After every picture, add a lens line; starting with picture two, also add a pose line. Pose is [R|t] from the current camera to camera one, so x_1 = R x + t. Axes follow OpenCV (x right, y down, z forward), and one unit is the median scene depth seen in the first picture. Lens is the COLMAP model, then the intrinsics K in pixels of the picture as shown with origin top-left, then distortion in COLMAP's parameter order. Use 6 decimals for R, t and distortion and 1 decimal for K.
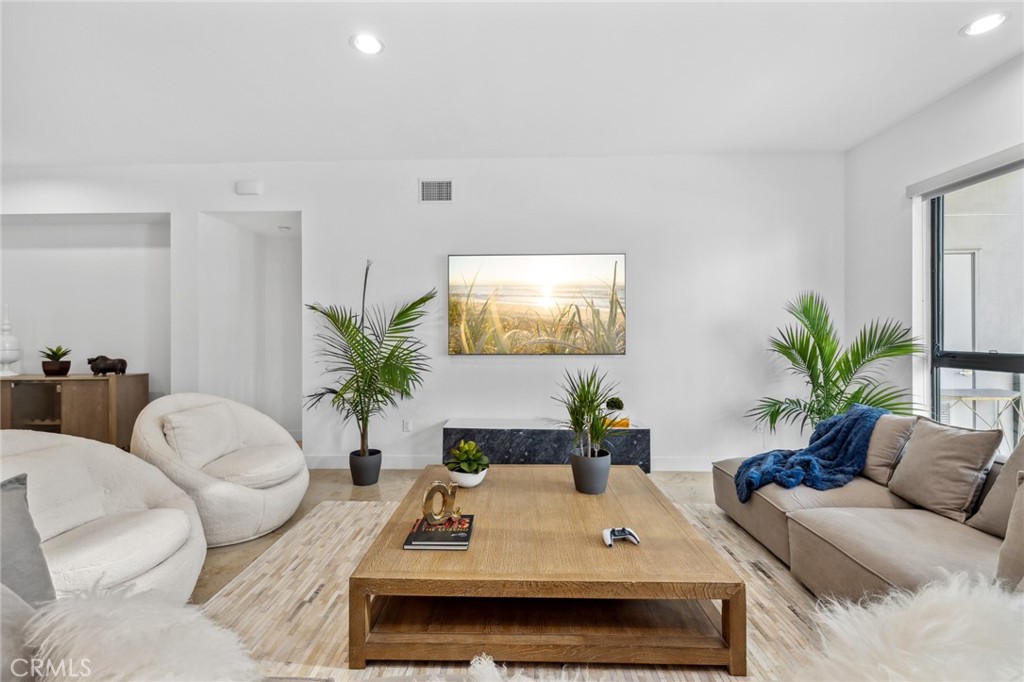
lens RADIAL K [[441.5, 0, 505.5], [0, 441.5, 345.7], [0, 0, 1]] dist [0.002928, -0.000820]
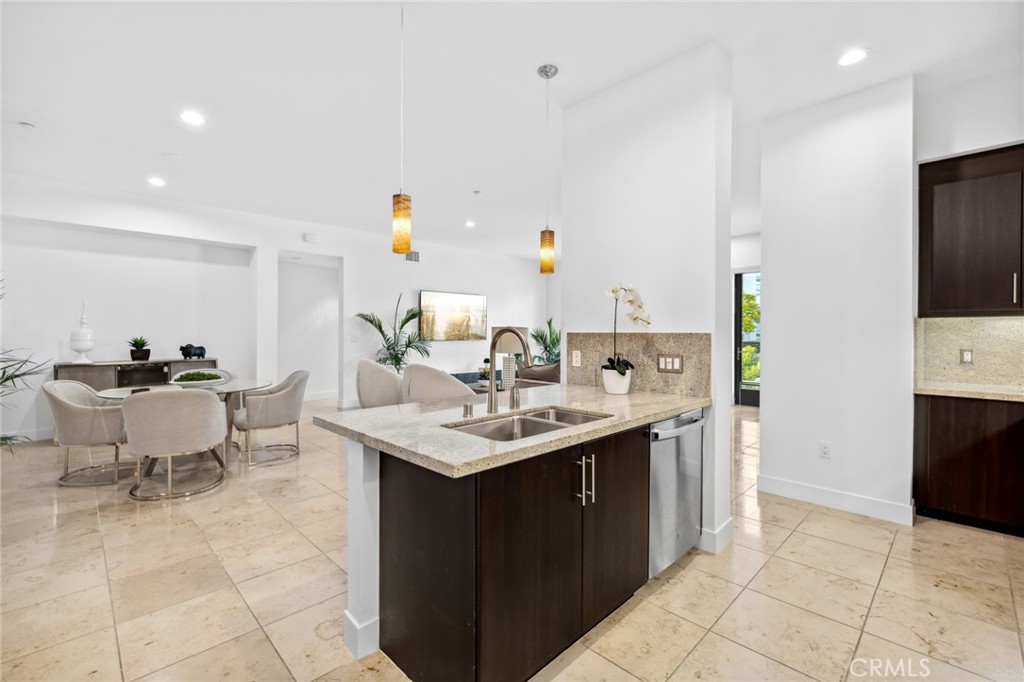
lens RADIAL K [[441.5, 0, 502.8], [0, 441.5, 331.7], [0, 0, 1]] dist [0.002928, -0.000820]
pose [[0.693667, 0.005876, 0.720272, -1.281210], [0.004309, 0.999915, -0.012307, 0.006333], [-0.720283, 0.011640, 0.693582, -0.627611]]
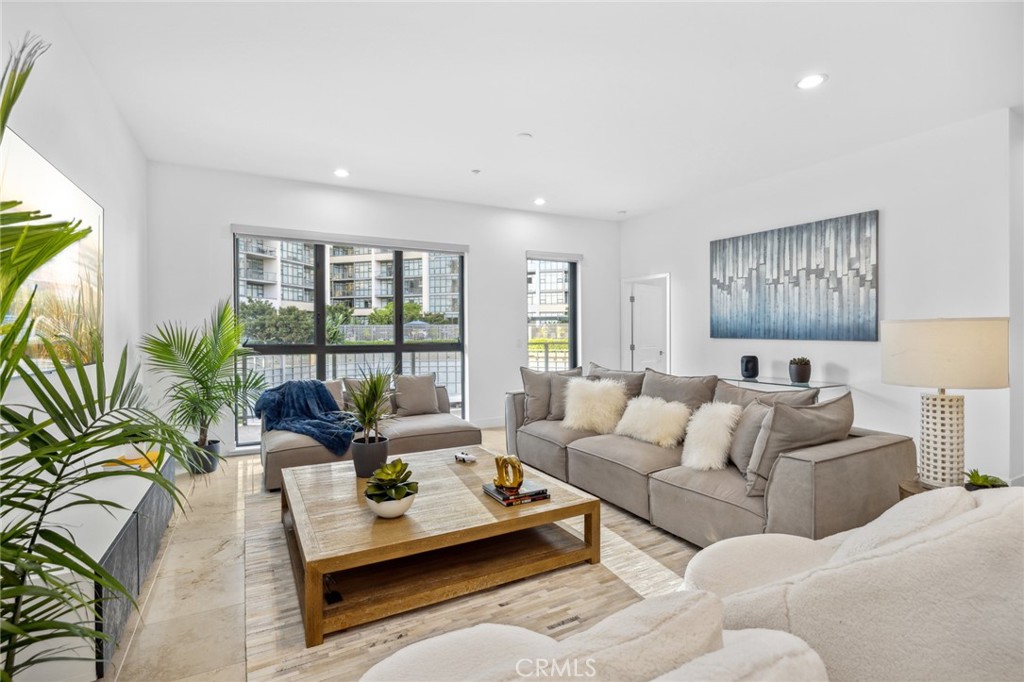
lens RADIAL K [[481.1, 0, 491.1], [0, 481.1, 334.1], [0, 0, 1]] dist [0.002246, 0.000332]
pose [[-0.479362, 0.000742, 0.877617, -0.626408], [0.018428, 0.999788, 0.009220, -0.018467], [-0.877424, 0.020593, -0.479274, 0.819314]]
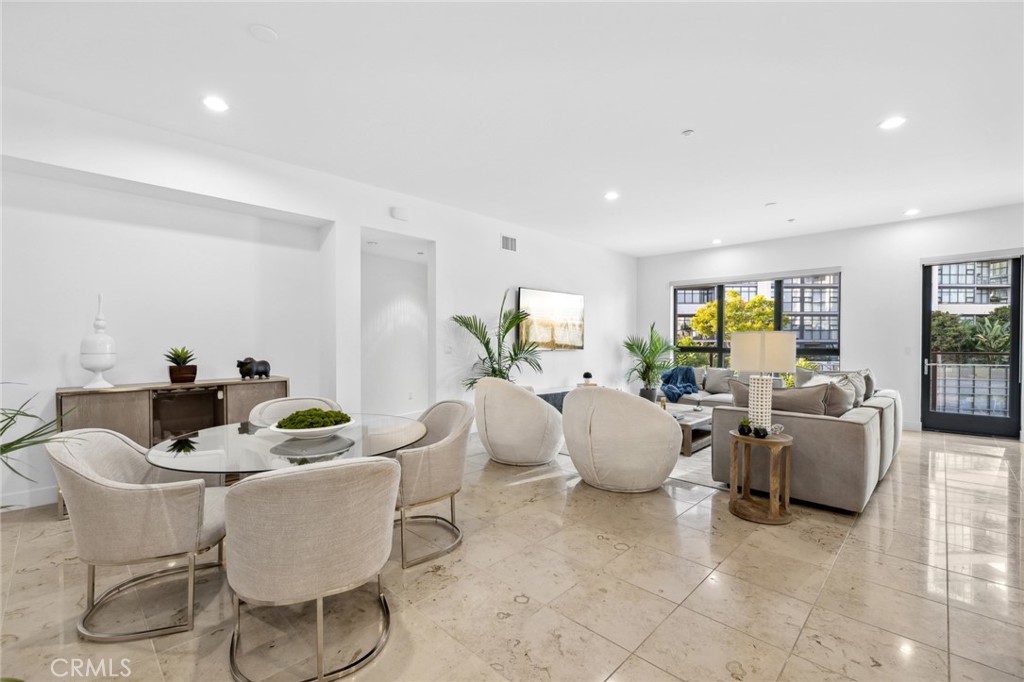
lens RADIAL K [[441.5, 0, 504.8], [0, 441.5, 344.5], [0, 0, 1]] dist [0.002928, -0.000820]
pose [[0.678773, -0.003218, 0.734341, -1.294907], [0.005686, 0.999983, -0.000873, -0.000825], [-0.734326, 0.004768, 0.678780, -0.021200]]
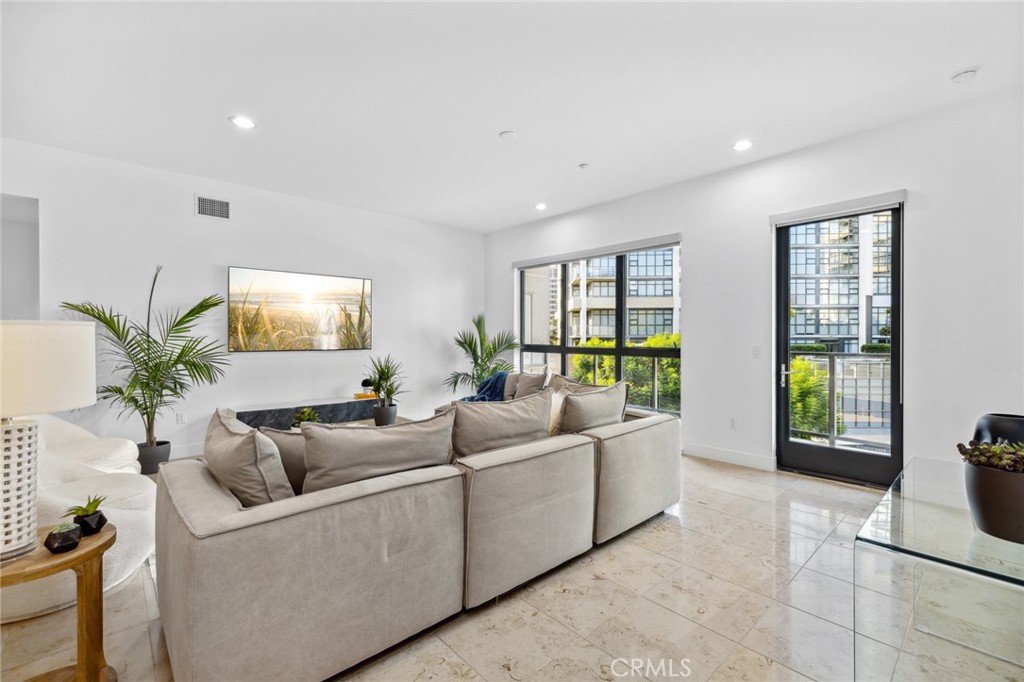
lens RADIAL K [[441.5, 0, 505.1], [0, 441.5, 338.0], [0, 0, 1]] dist [0.002928, -0.000820]
pose [[0.721777, -0.000846, 0.692125, -0.405021], [0.007337, 0.999952, -0.006428, -0.003108], [-0.692087, 0.009718, 0.721749, -0.339765]]
